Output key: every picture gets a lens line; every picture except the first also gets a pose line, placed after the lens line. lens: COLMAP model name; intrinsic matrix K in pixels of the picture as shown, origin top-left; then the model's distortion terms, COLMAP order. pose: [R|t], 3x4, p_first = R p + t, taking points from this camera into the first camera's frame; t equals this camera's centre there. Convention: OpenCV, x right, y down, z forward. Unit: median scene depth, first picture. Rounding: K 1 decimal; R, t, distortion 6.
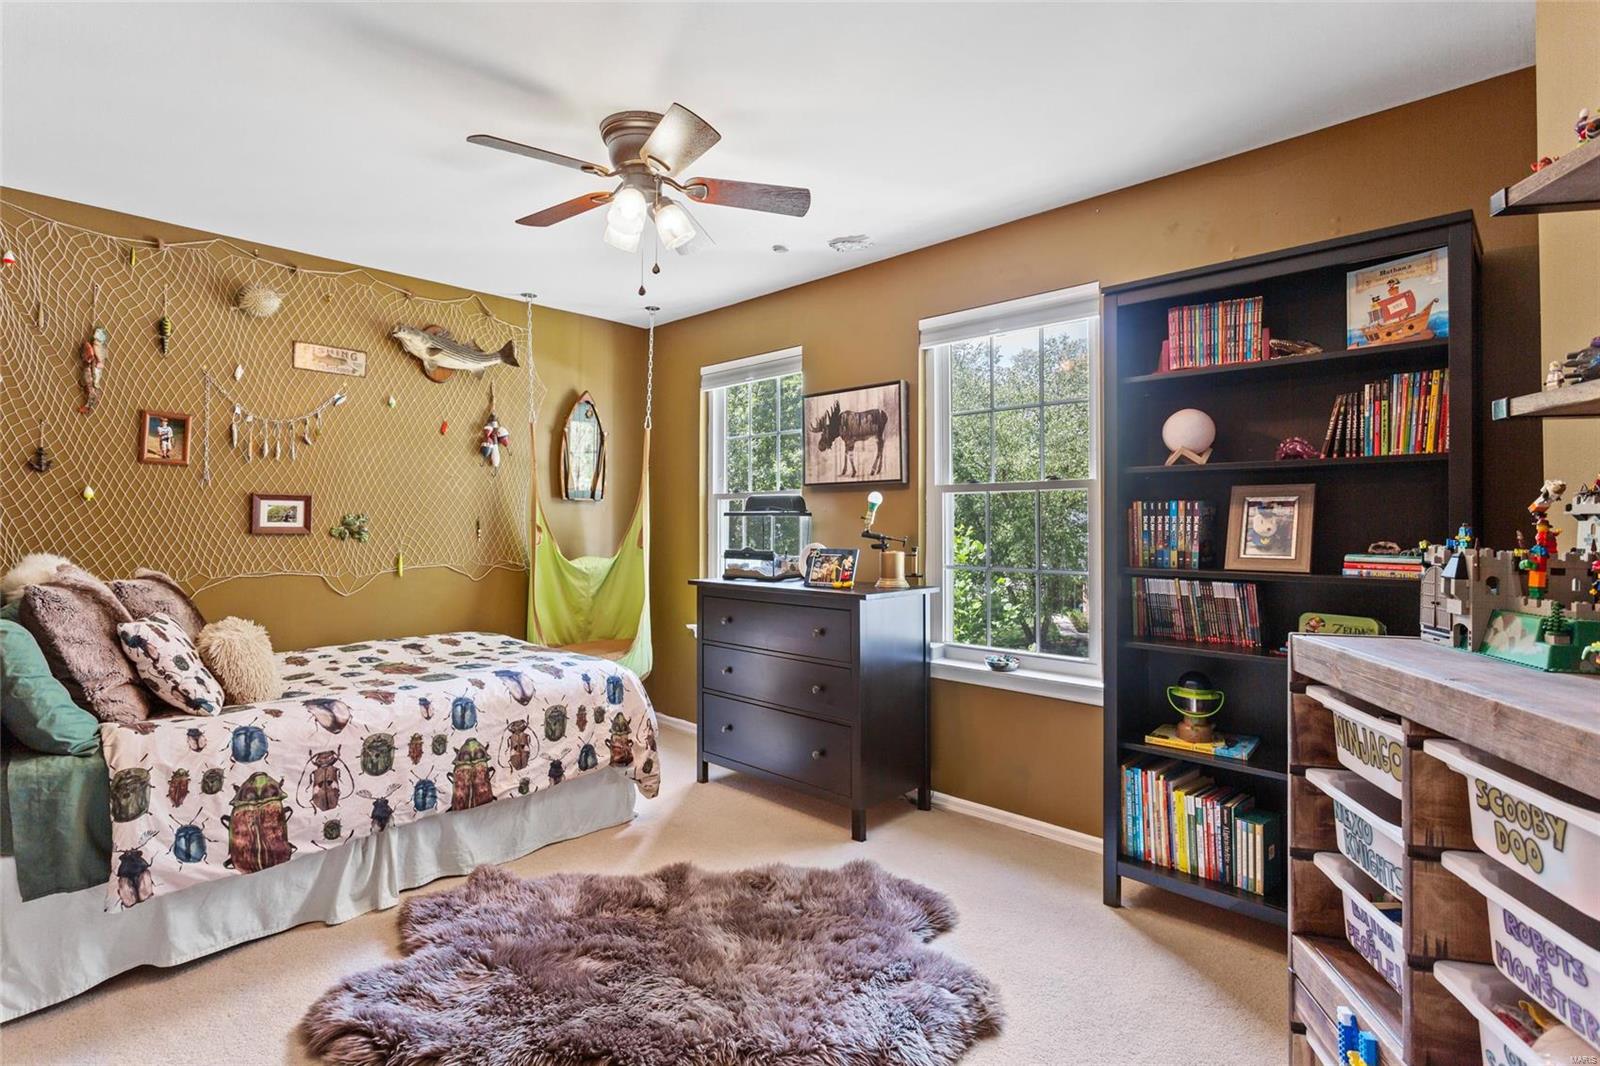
lens RADIAL K [[779.9, 0, 782.4], [0, 779.9, 528.0], [0, 0, 1]] dist [0.001359, 0.000187]
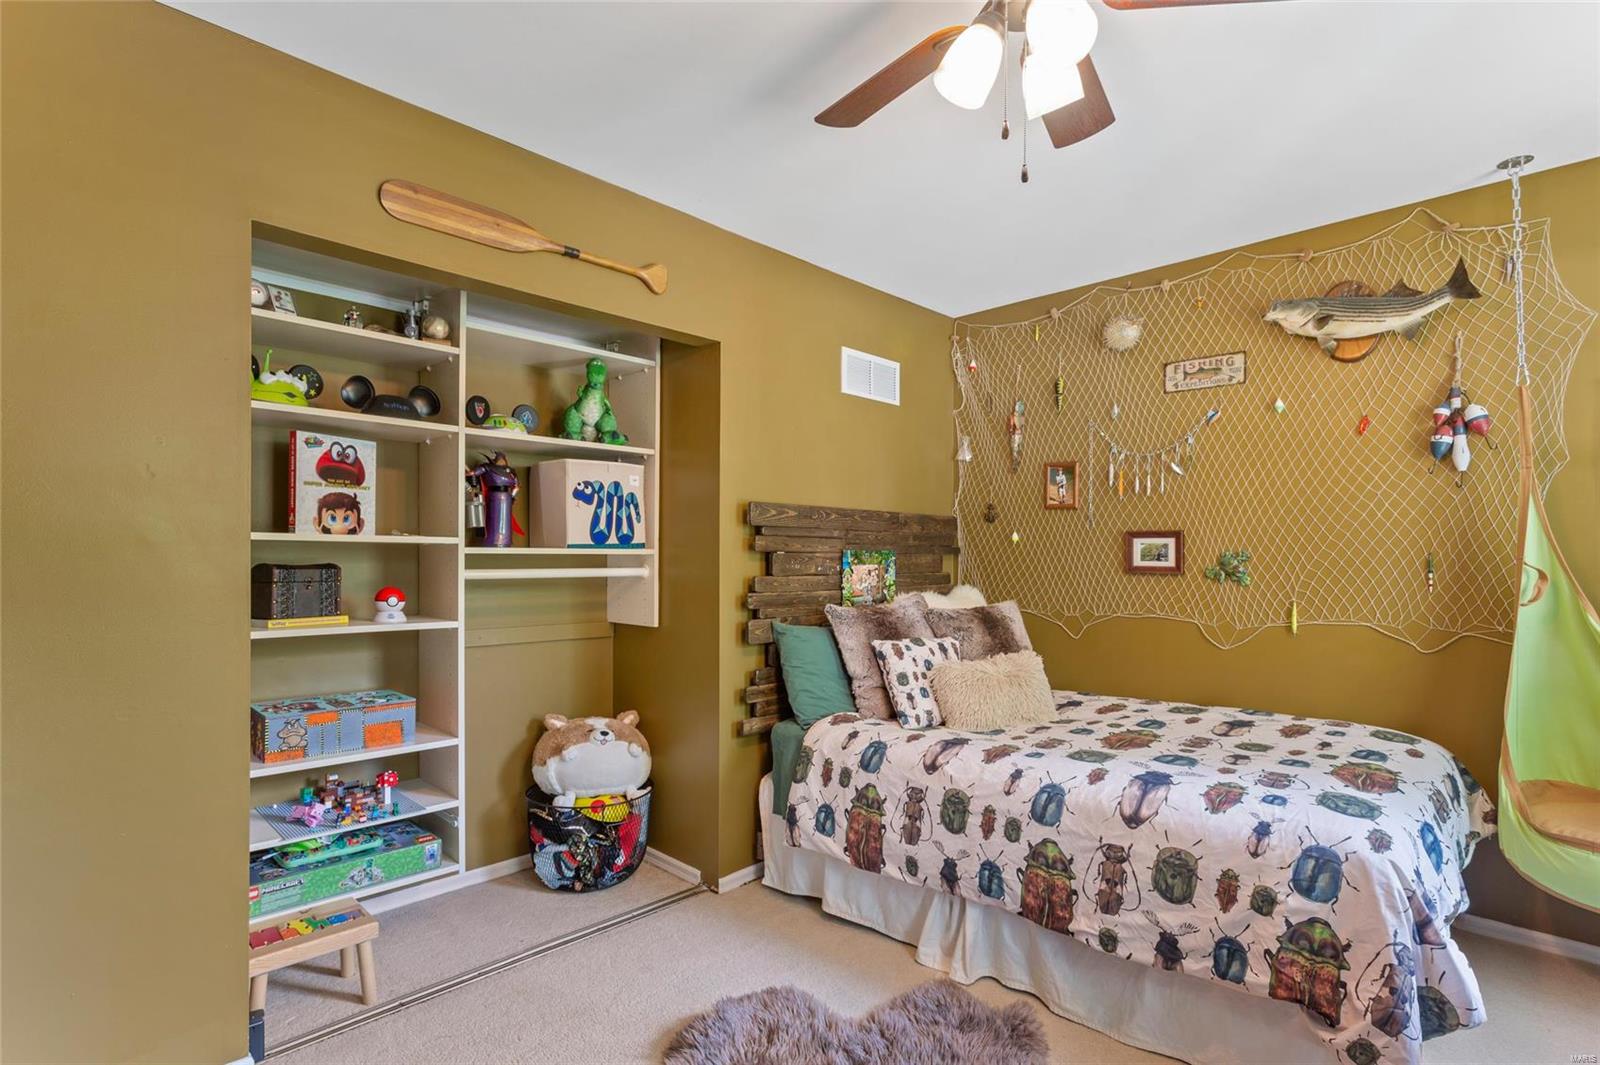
lens RADIAL K [[776.4, 0, 796.7], [0, 776.4, 561.8], [0, 0, 1]] dist [0.003319, 0.000855]
pose [[0.001832, 0.003945, -0.999991, 0.333170], [-0.006492, 0.999971, 0.003933, -0.008951], [0.999977, 0.006485, 0.001858, 0.654544]]
